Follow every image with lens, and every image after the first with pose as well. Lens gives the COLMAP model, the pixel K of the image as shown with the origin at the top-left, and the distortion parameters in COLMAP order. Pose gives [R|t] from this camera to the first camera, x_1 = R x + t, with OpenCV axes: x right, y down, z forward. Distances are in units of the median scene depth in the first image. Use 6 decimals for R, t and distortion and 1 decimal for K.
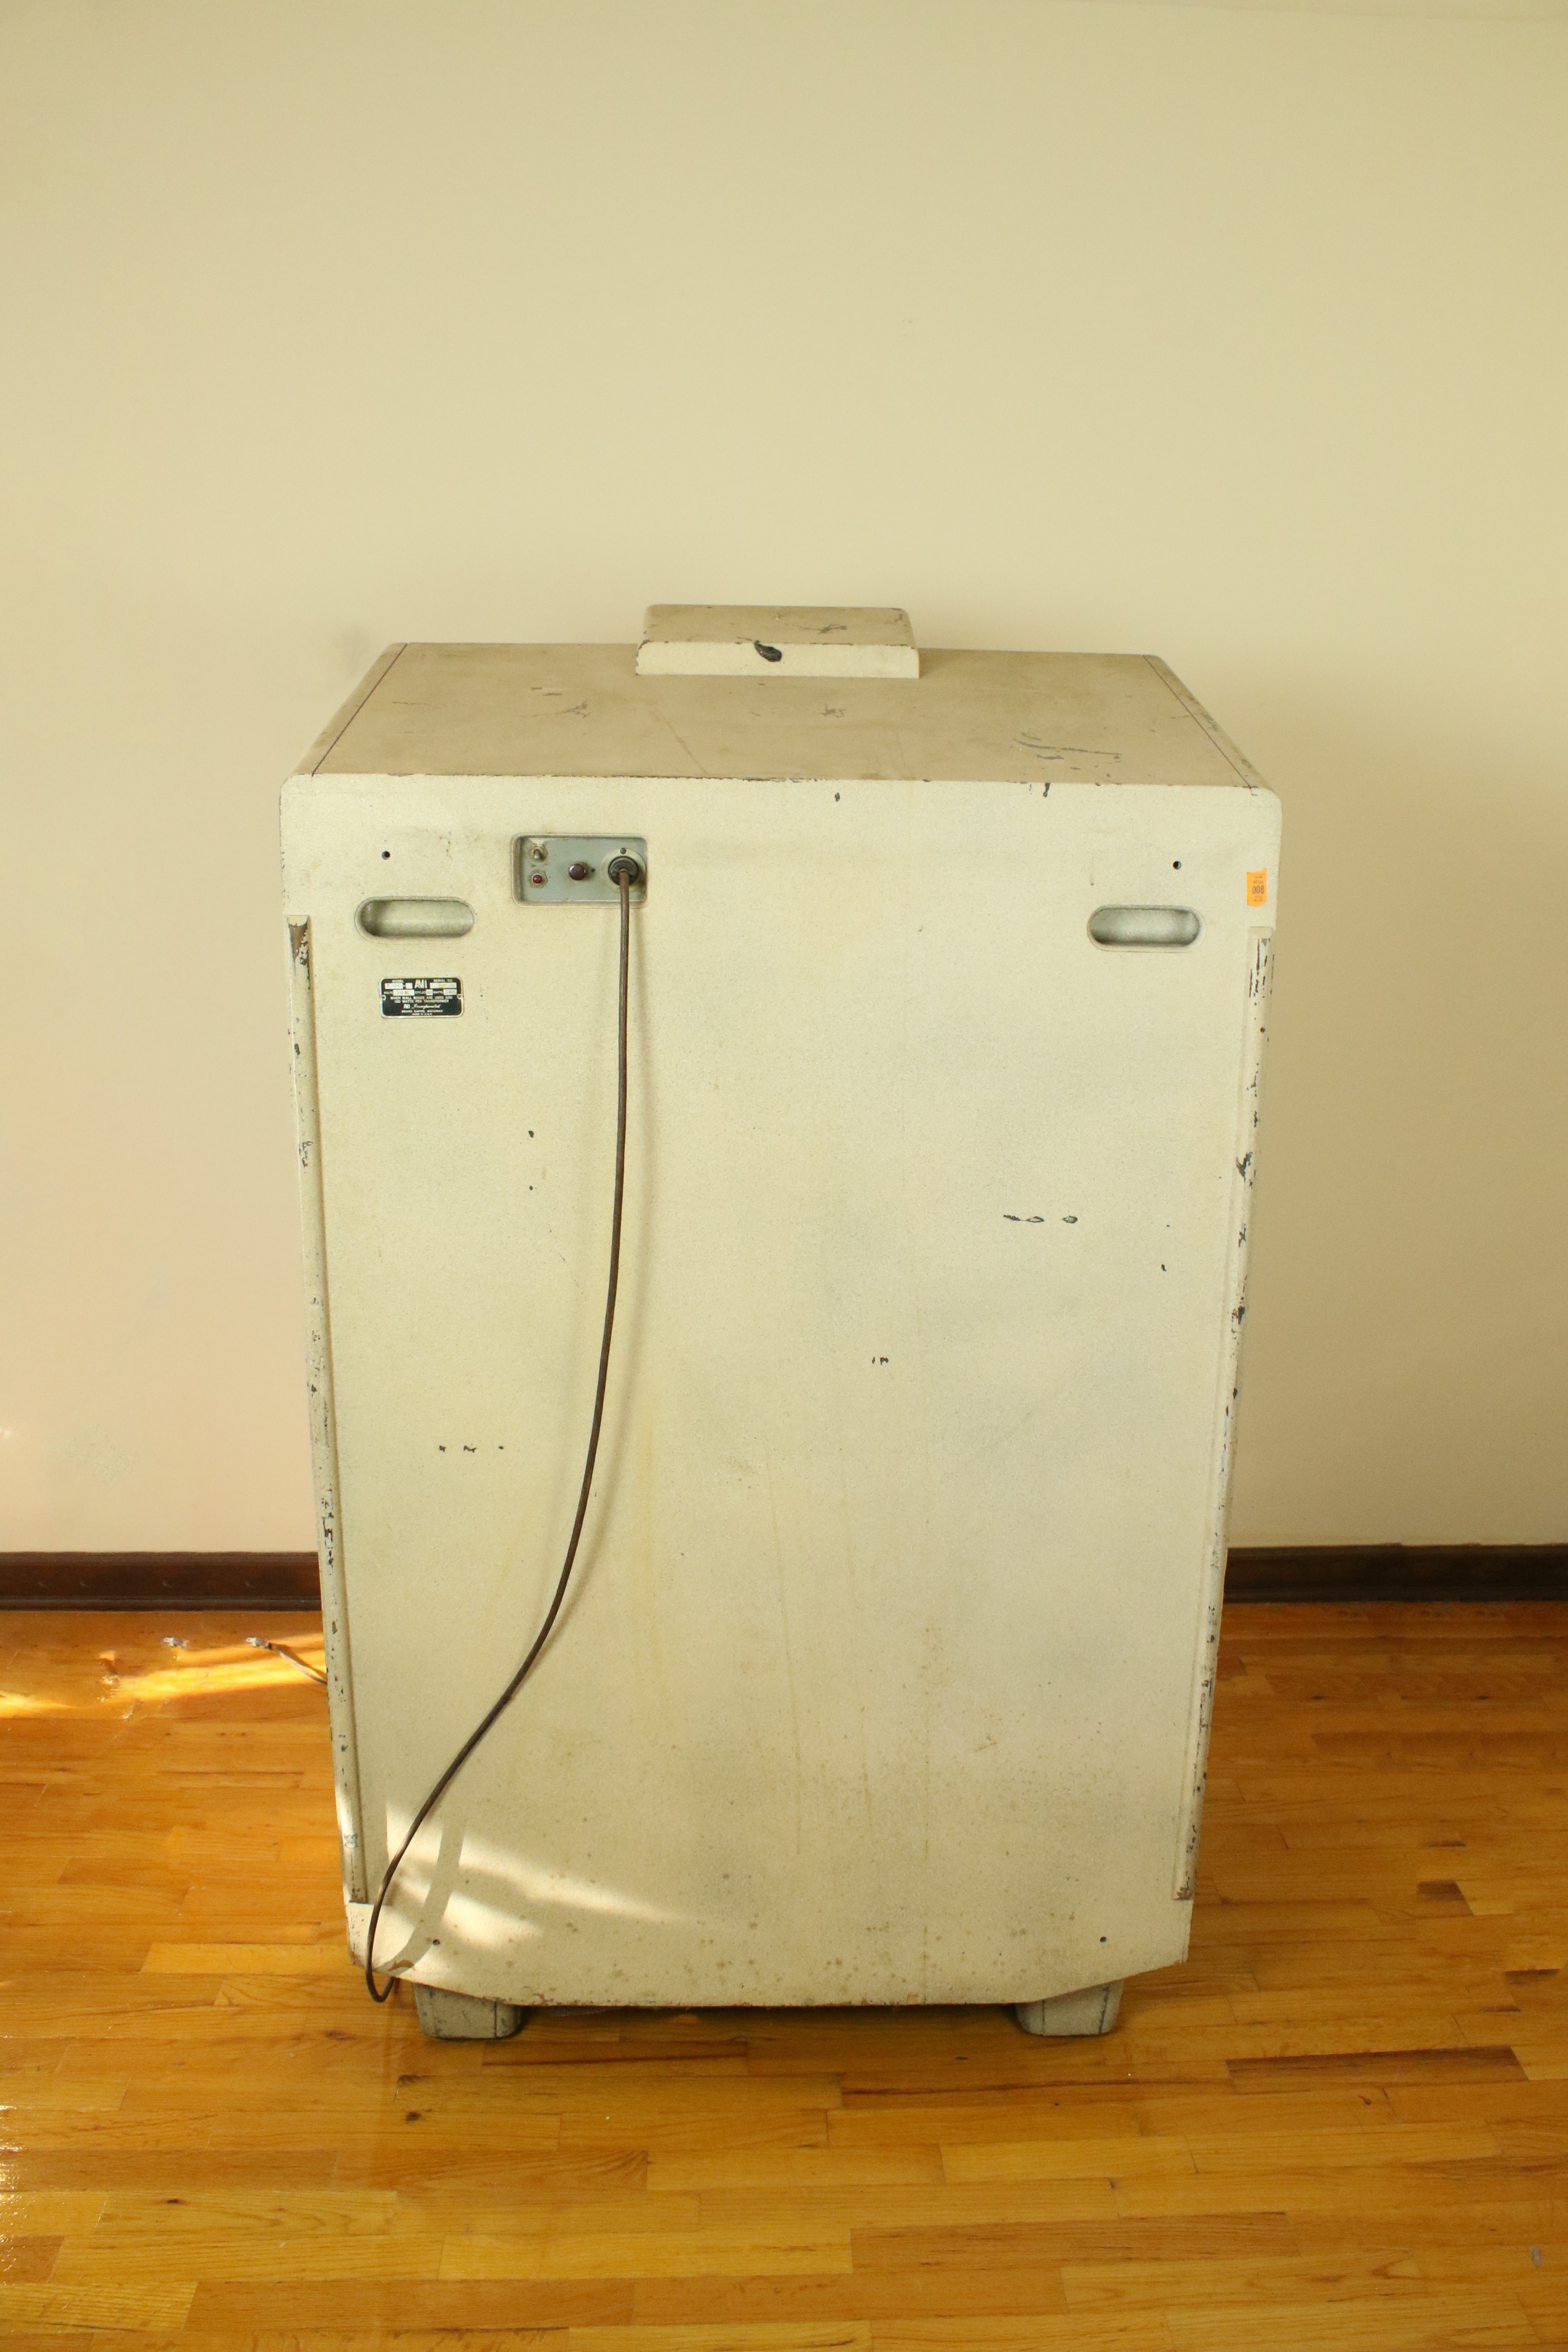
lens RADIAL K [[1725.5, 0, 756.4], [0, 1725.5, 1191.3], [0, 0, 1]] dist [-0.152573, 0.070636]
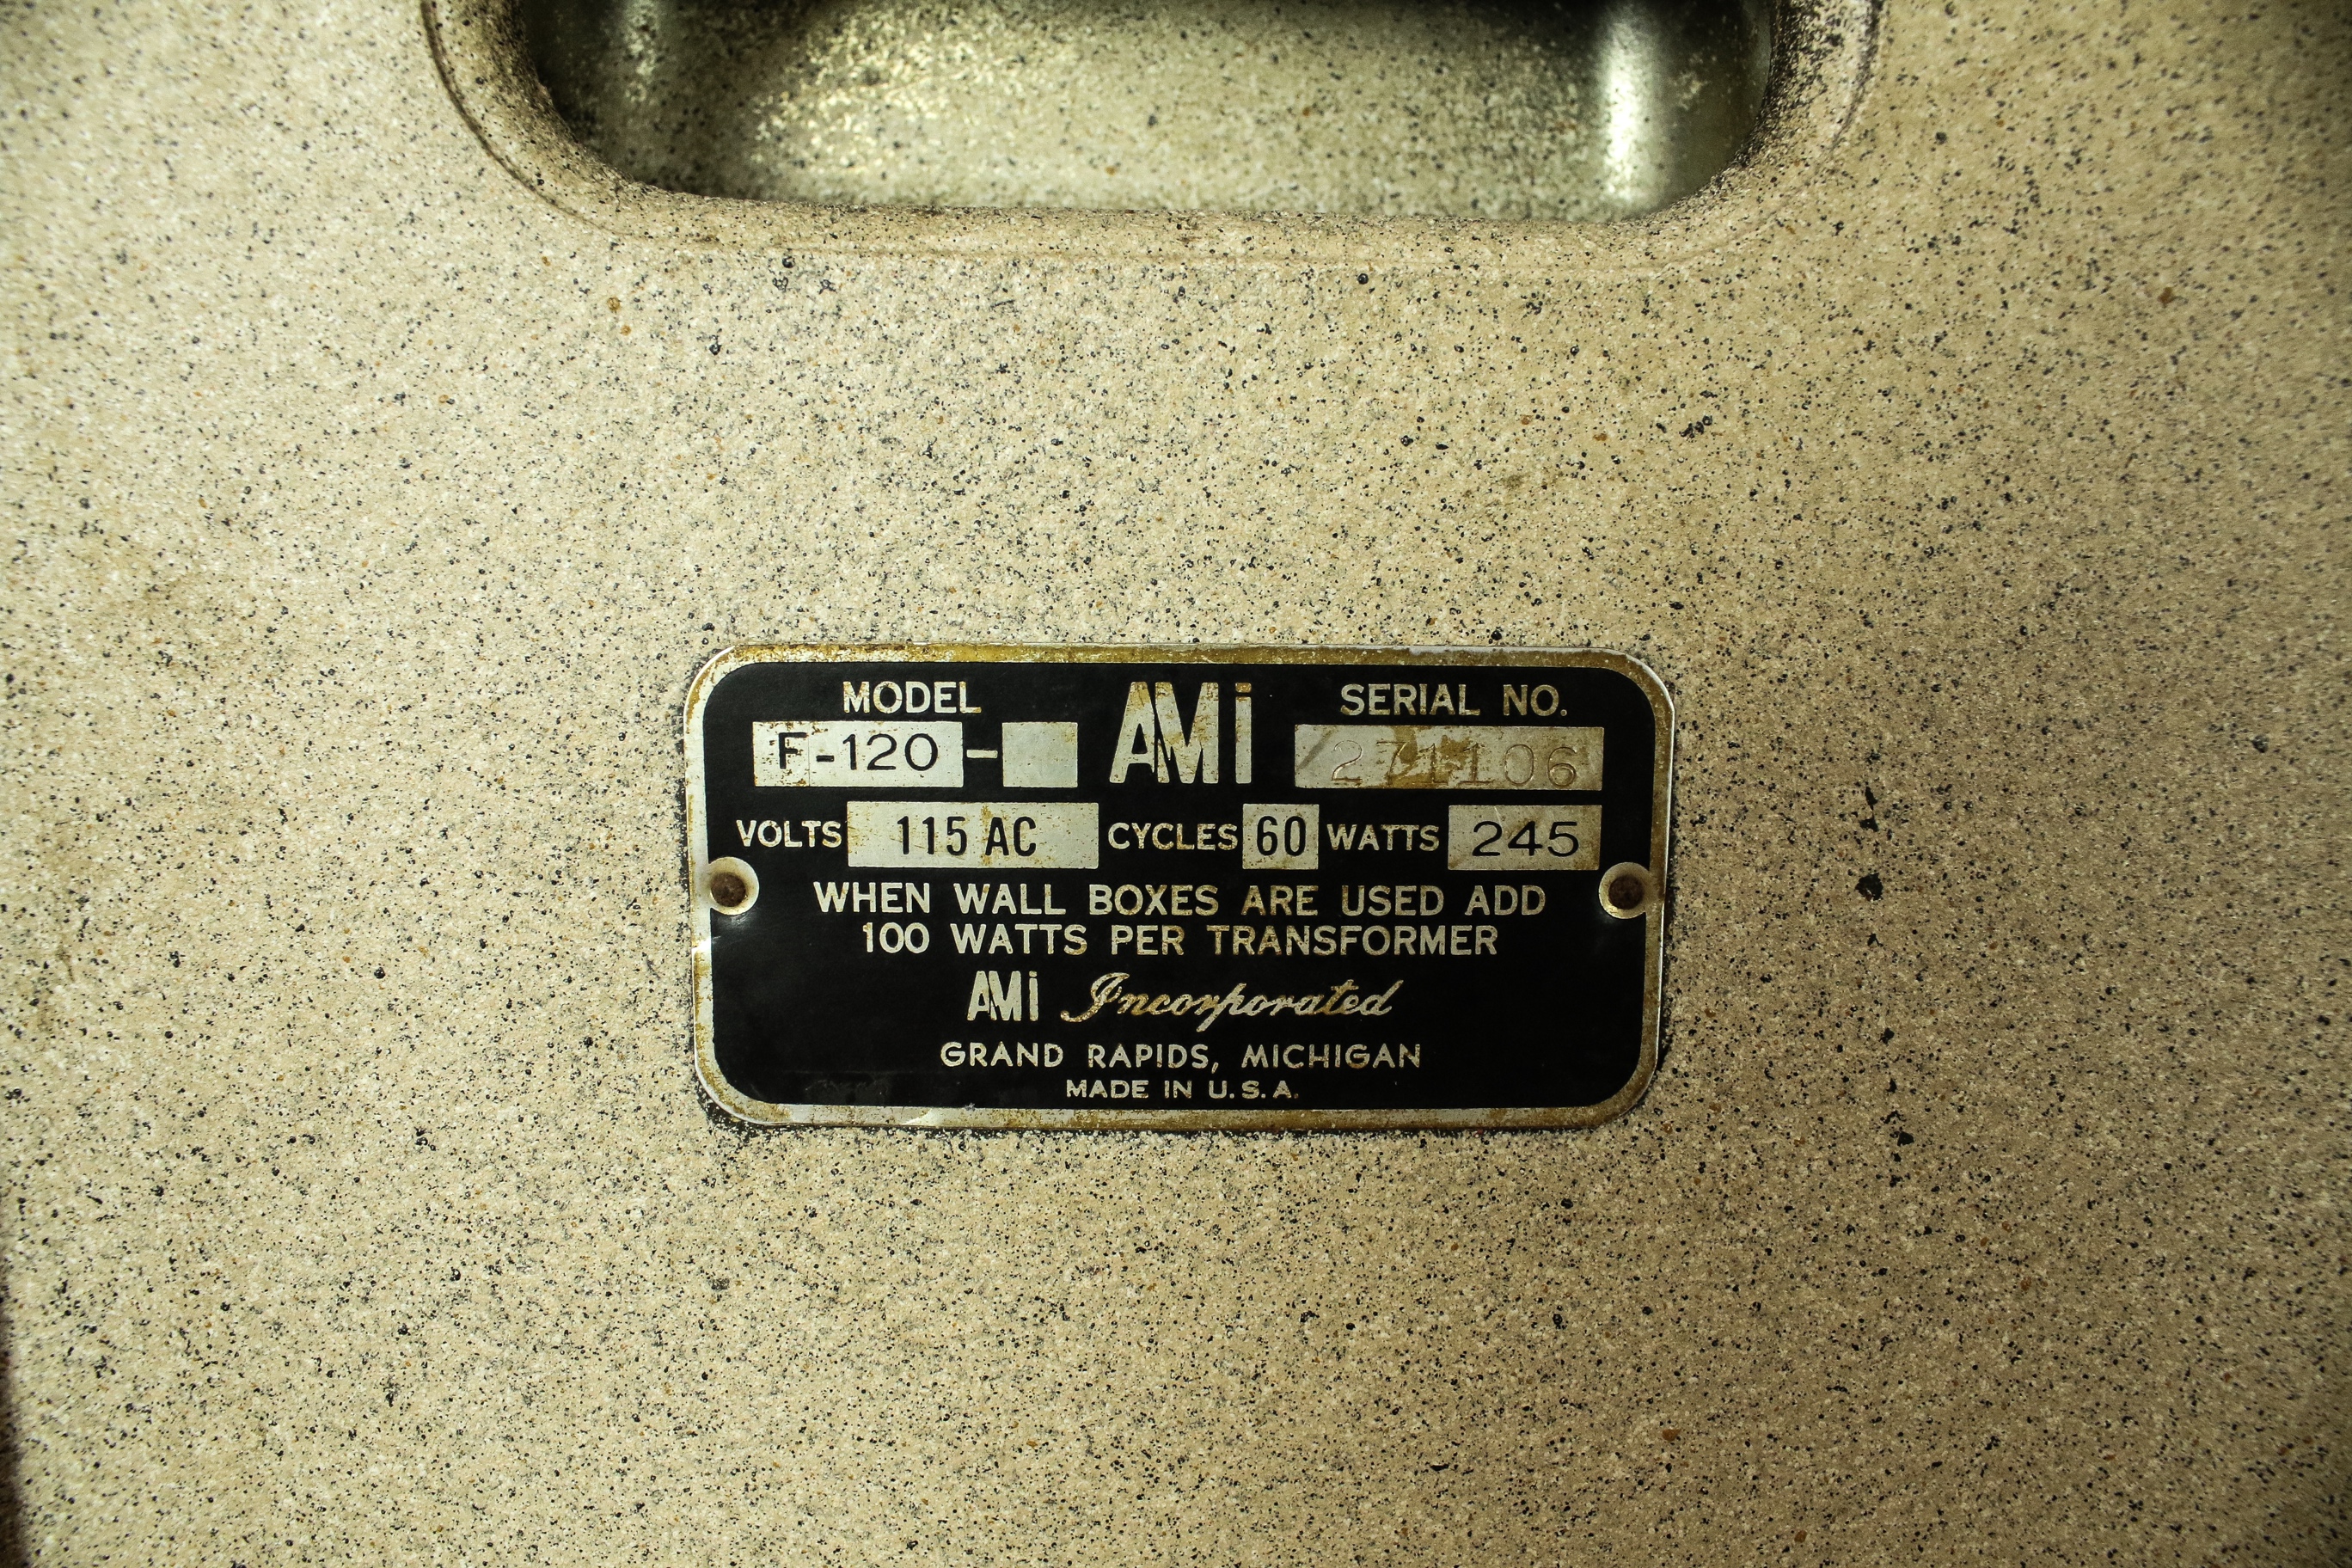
lens RADIAL K [[1725.5, 0, 1207.6], [0, 1725.5, 791.5], [0, 0, 1]] dist [-0.152573, 0.070636]
pose [[0.999940, 0.006812, -0.008547, -0.194867], [-0.007870, 0.991403, -0.130606, -0.107888], [0.007583, 0.130665, 0.991398, 0.920725]]
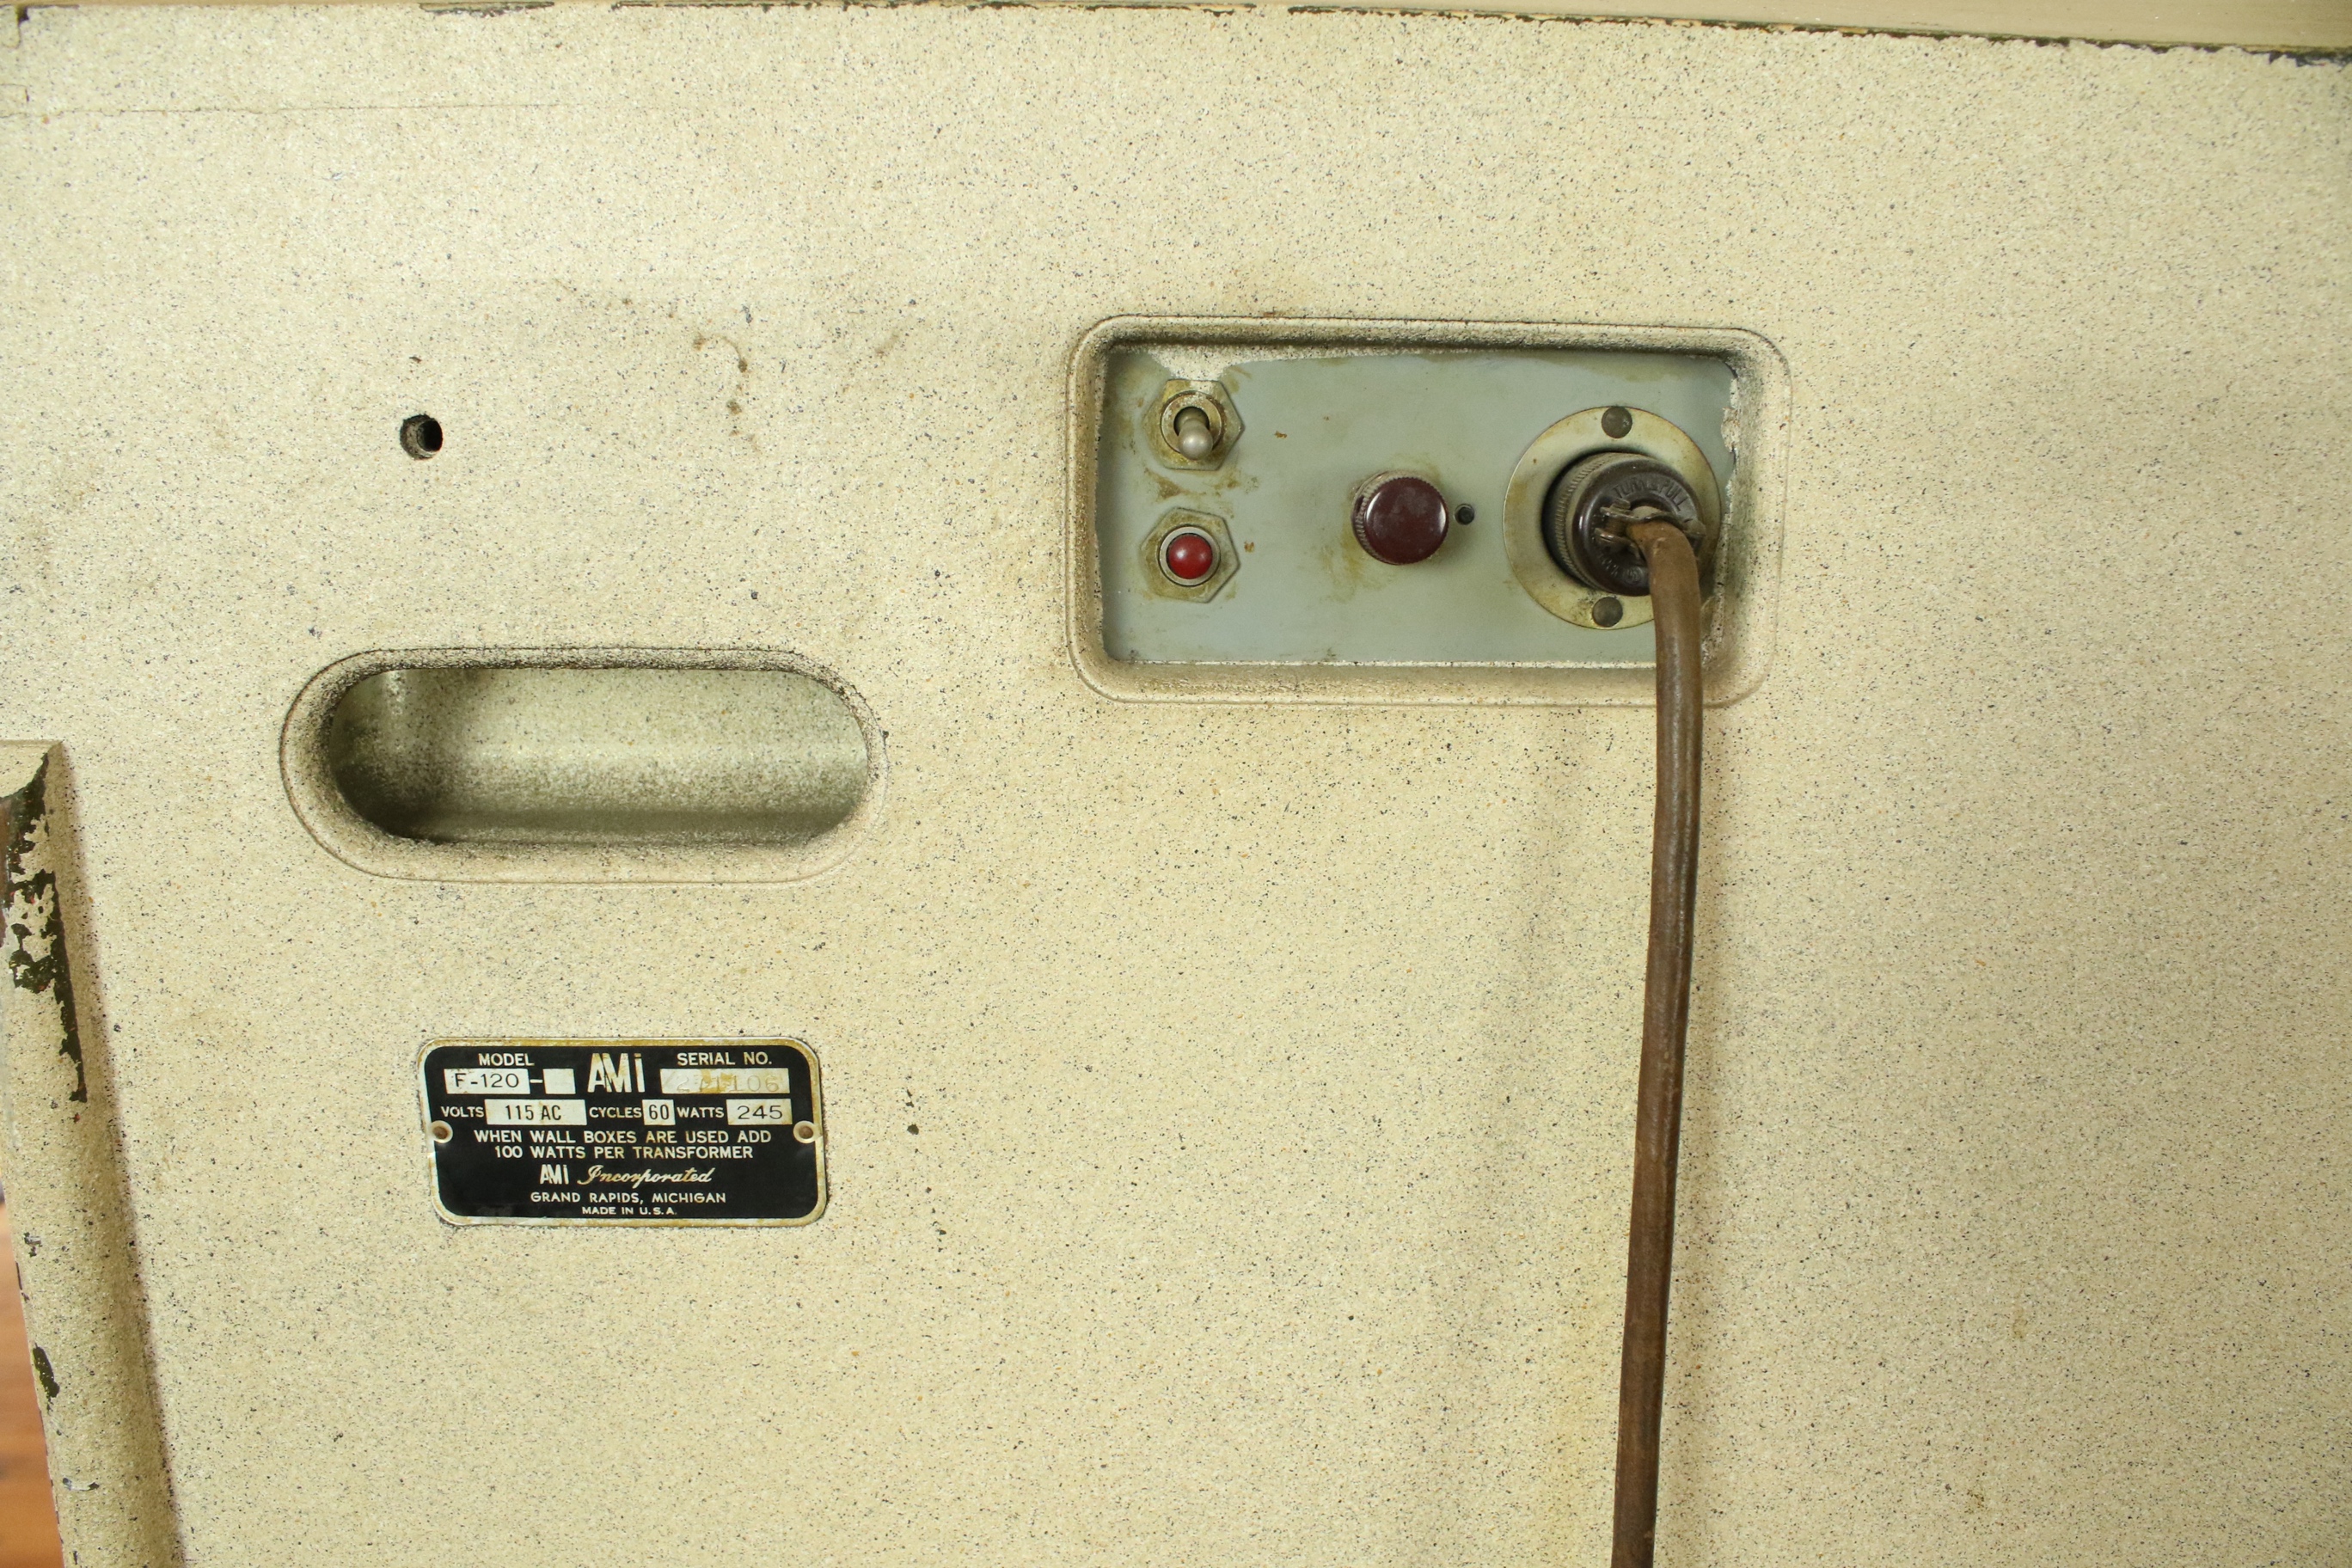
lens RADIAL K [[1725.5, 0, 1194.7], [0, 1725.5, 778.9], [0, 0, 1]] dist [-0.152573, 0.070636]
pose [[0.999949, -0.007021, 0.007203, -0.128952], [0.007447, 0.998115, -0.060917, -0.143872], [-0.006761, 0.060968, 0.998117, 0.800060]]
